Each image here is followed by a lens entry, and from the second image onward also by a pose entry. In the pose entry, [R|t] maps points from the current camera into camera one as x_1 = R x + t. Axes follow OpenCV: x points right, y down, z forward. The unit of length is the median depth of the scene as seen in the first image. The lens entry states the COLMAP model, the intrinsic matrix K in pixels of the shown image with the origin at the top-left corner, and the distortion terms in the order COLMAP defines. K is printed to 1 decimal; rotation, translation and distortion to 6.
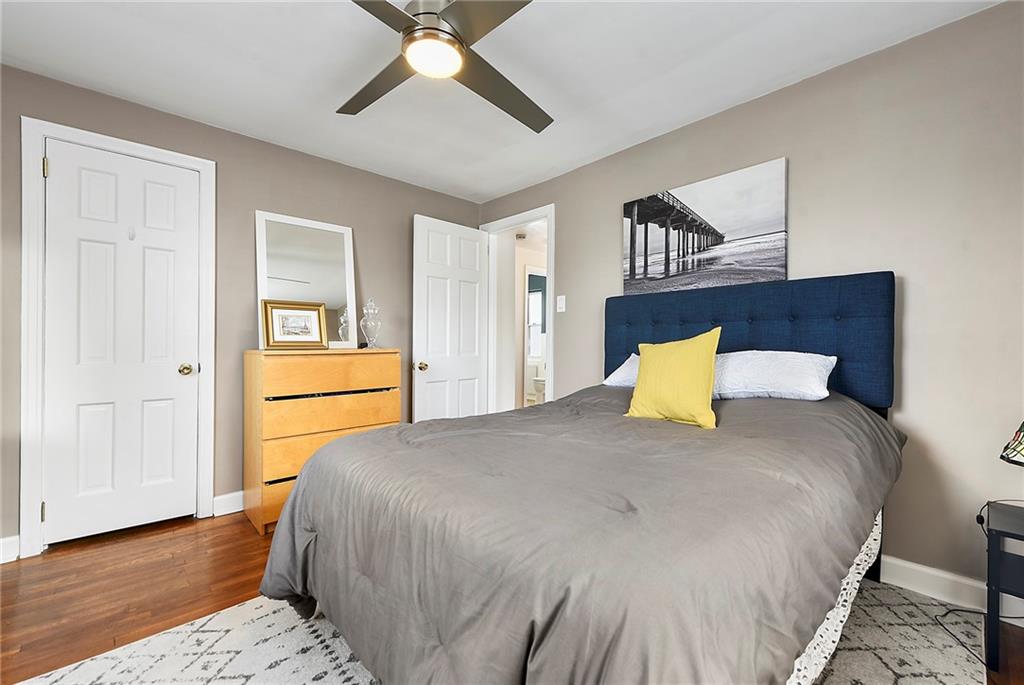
lens RADIAL K [[422.7, 0, 511.9], [0, 422.7, 347.1], [0, 0, 1]] dist [0.005523, -0.003080]
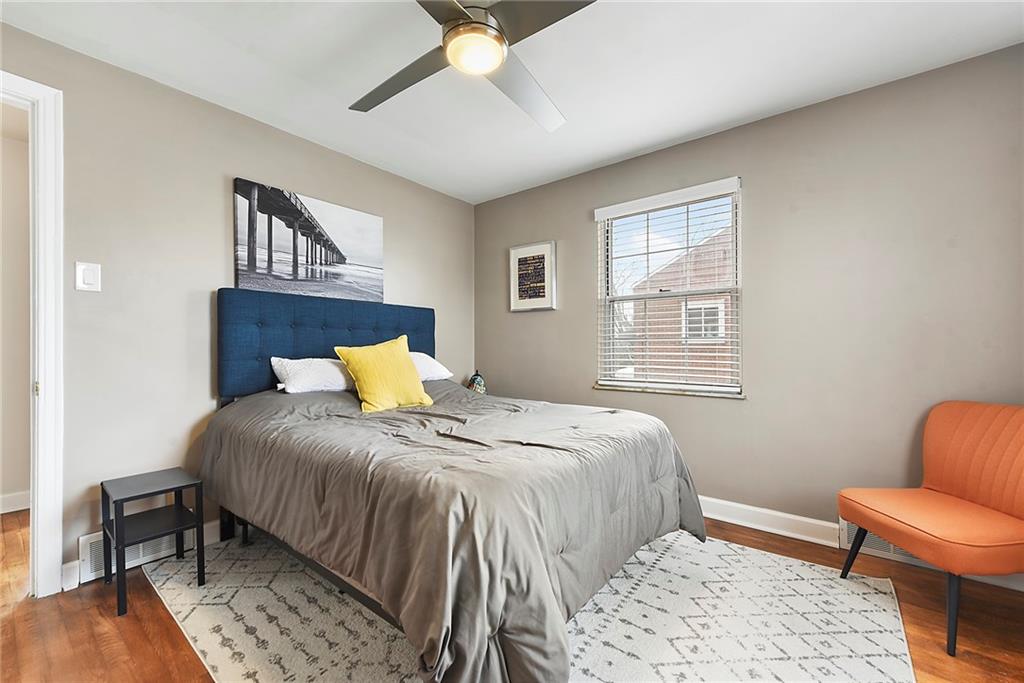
lens RADIAL K [[422.7, 0, 507.1], [0, 422.7, 348.1], [0, 0, 1]] dist [0.005523, -0.003080]
pose [[-0.143948, -0.003931, 0.989577, -0.704443], [-0.002579, 0.999990, 0.003597, -0.008364], [-0.989582, -0.002034, -0.143957, 0.652762]]
